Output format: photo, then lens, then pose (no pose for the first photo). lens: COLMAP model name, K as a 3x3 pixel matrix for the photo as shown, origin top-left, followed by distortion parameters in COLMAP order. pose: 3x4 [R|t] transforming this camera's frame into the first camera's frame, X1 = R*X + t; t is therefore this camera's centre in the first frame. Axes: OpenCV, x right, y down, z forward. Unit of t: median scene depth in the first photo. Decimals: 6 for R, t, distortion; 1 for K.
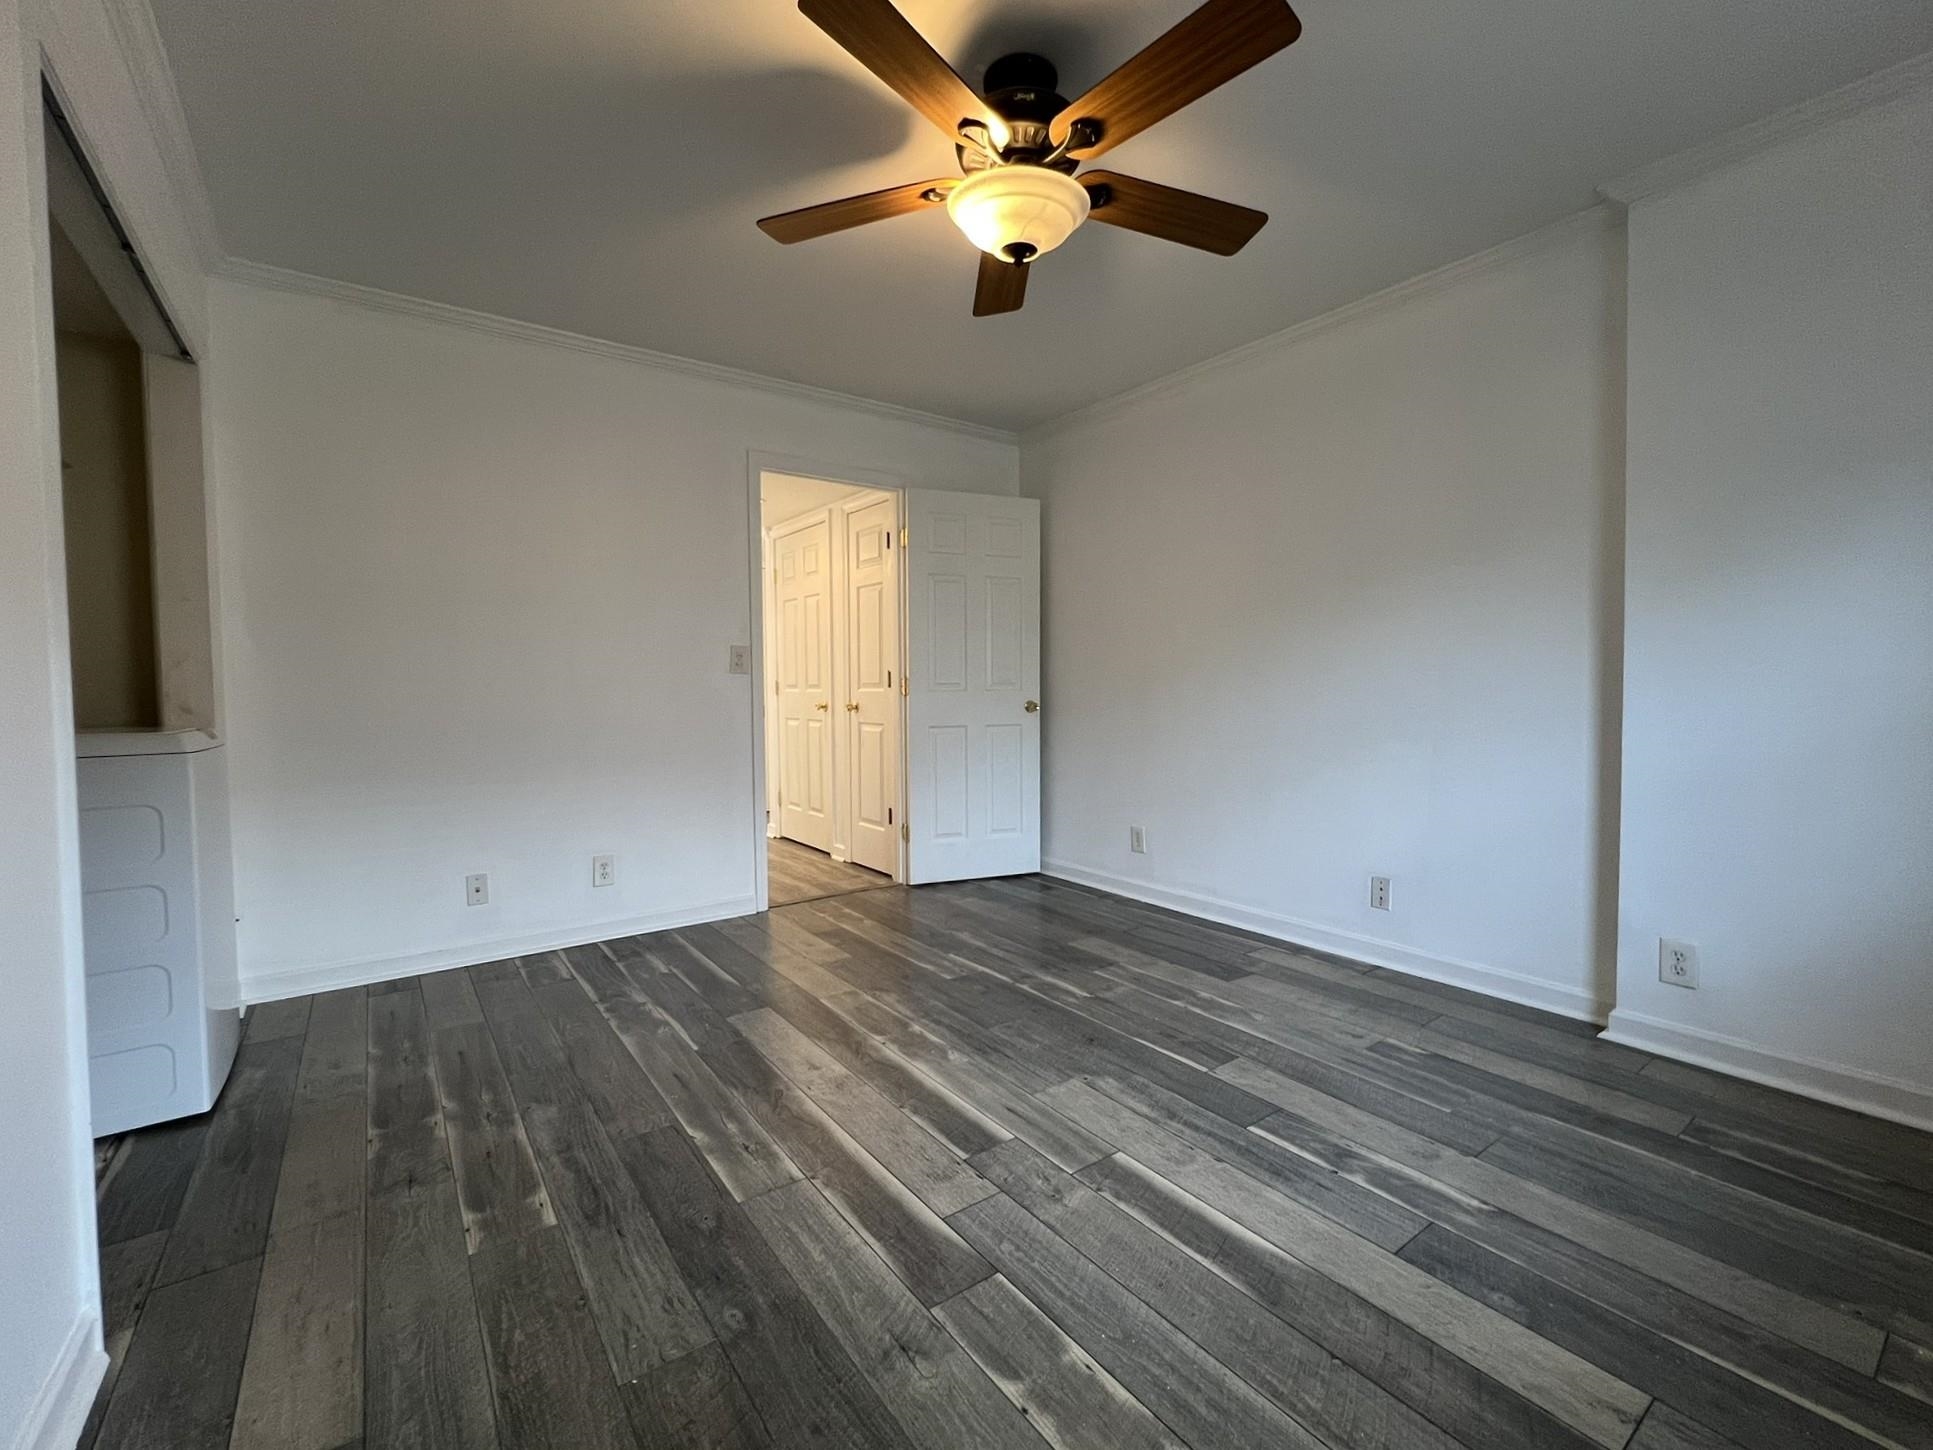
lens RADIAL K [[815.1, 0, 958.7], [0, 815.1, 723.3], [0, 0, 1]] dist [-0.001053, 0.000556]
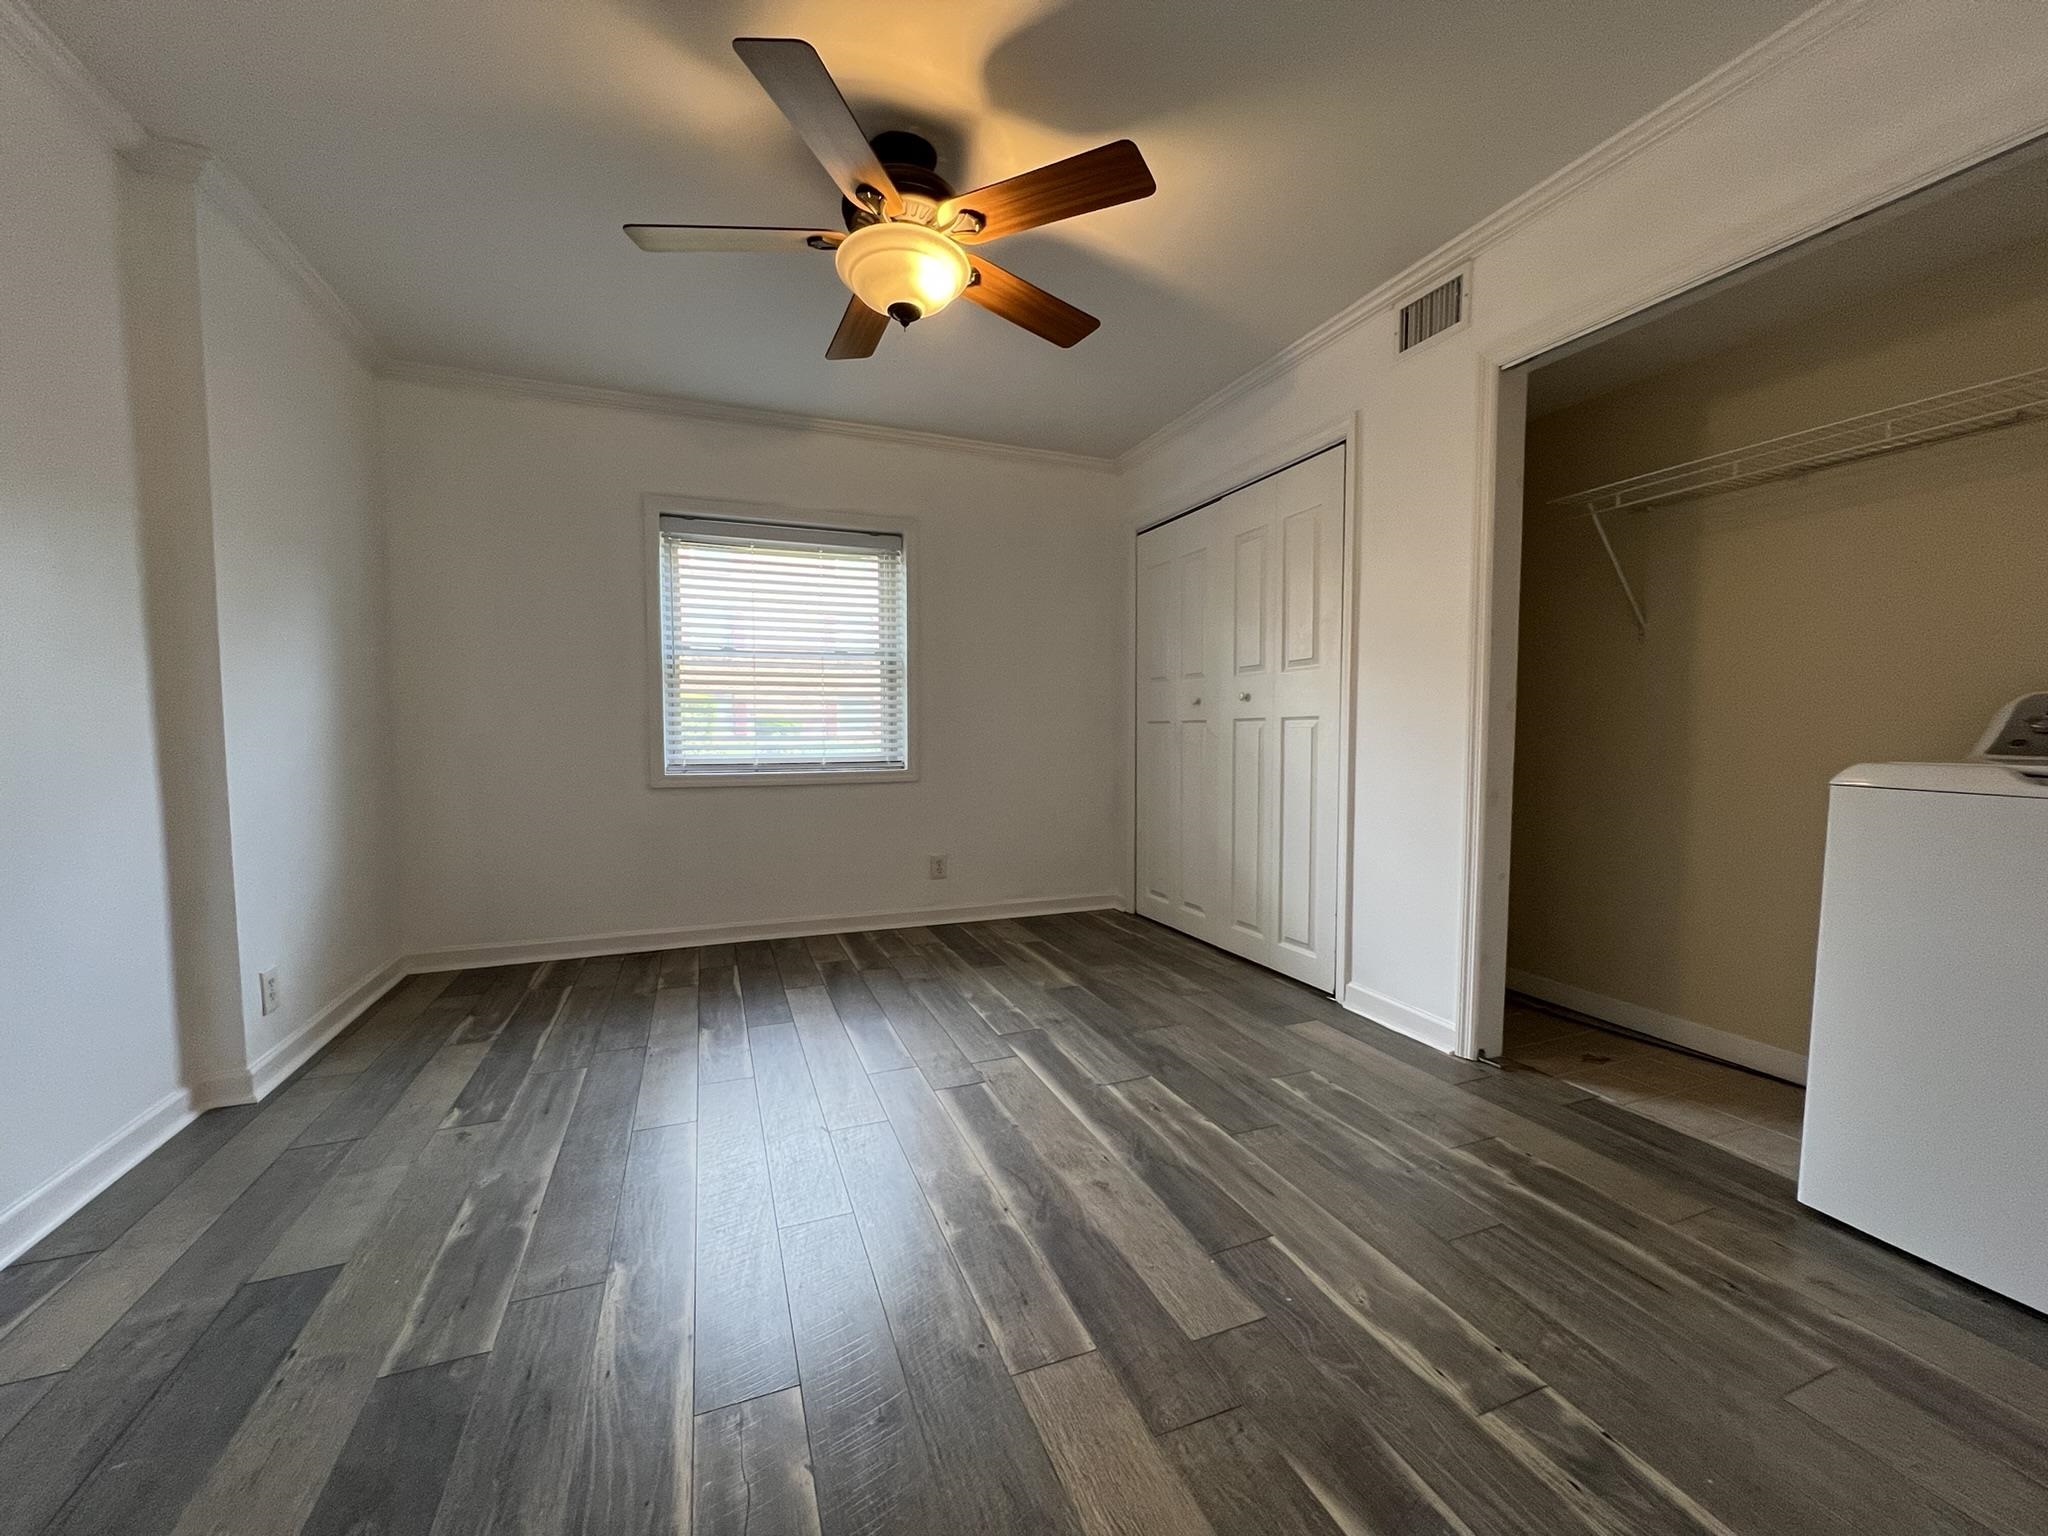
lens RADIAL K [[829.8, 0, 1035.0], [0, 829.8, 772.9], [0, 0, 1]] dist [-0.001217, 0.000730]
pose [[-0.970967, -0.005997, 0.239139, -0.326114], [0.018348, 0.994874, 0.099445, -0.070535], [-0.238510, 0.100945, -0.965880, 1.873281]]
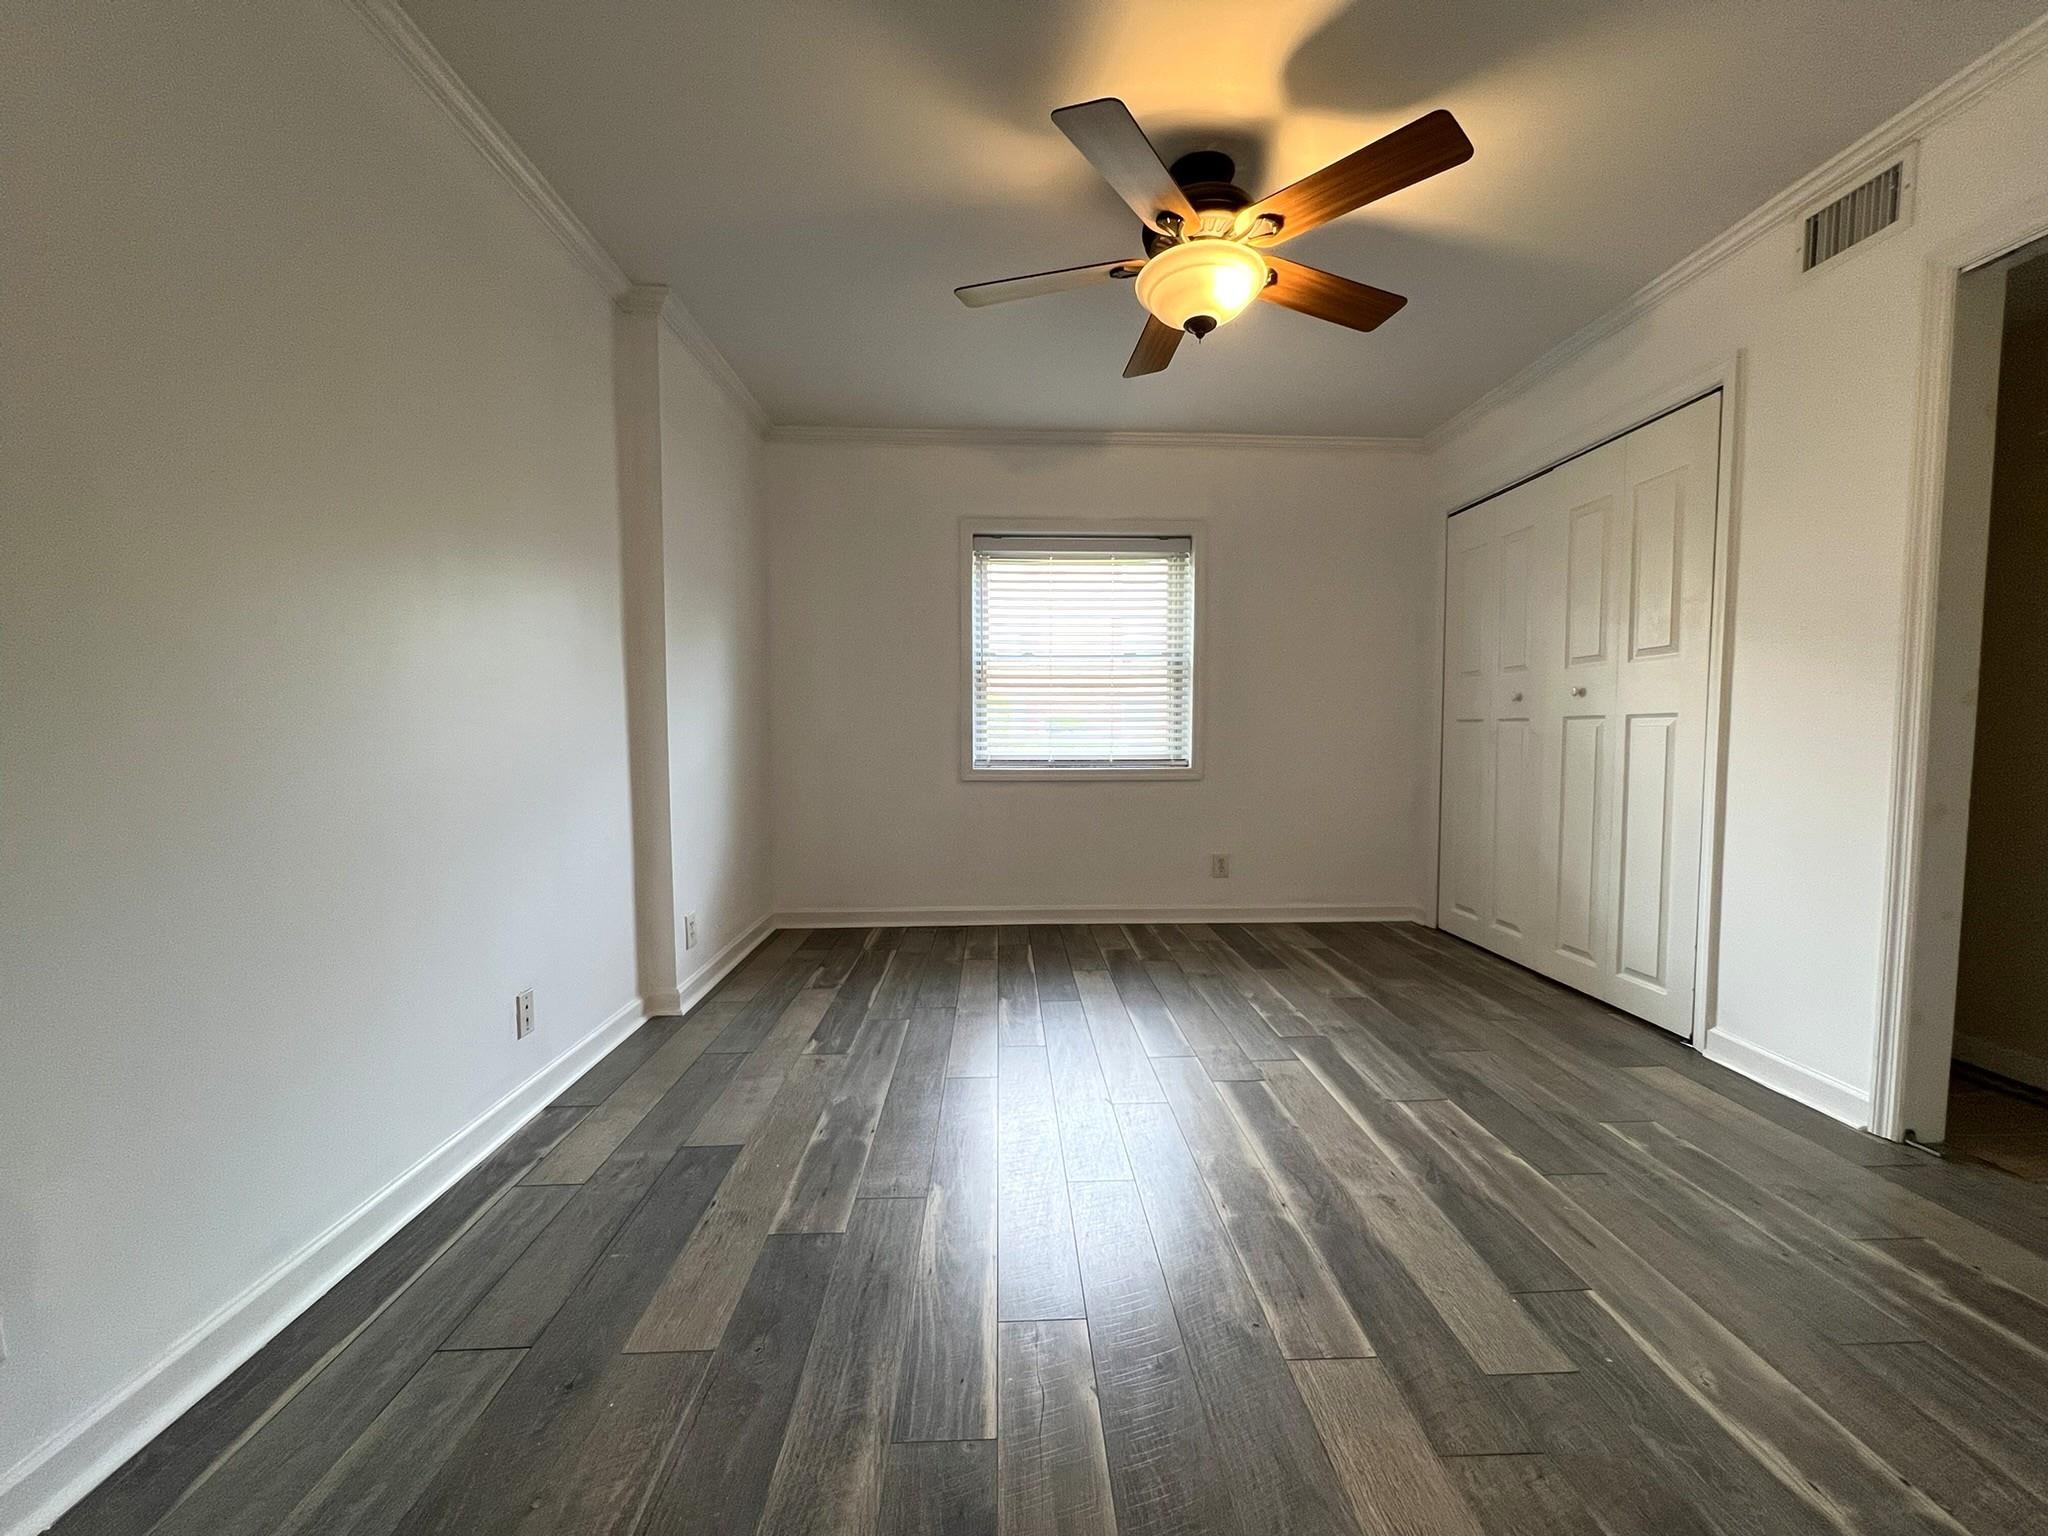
lens RADIAL K [[829.8, 0, 1031.9], [0, 829.8, 776.5], [0, 0, 1]] dist [-0.001217, 0.000730]
pose [[-0.834971, -0.026184, 0.549670, -0.338081], [0.031878, 0.994888, 0.095817, -0.071536], [-0.549370, 0.097526, -0.829868, 1.913270]]
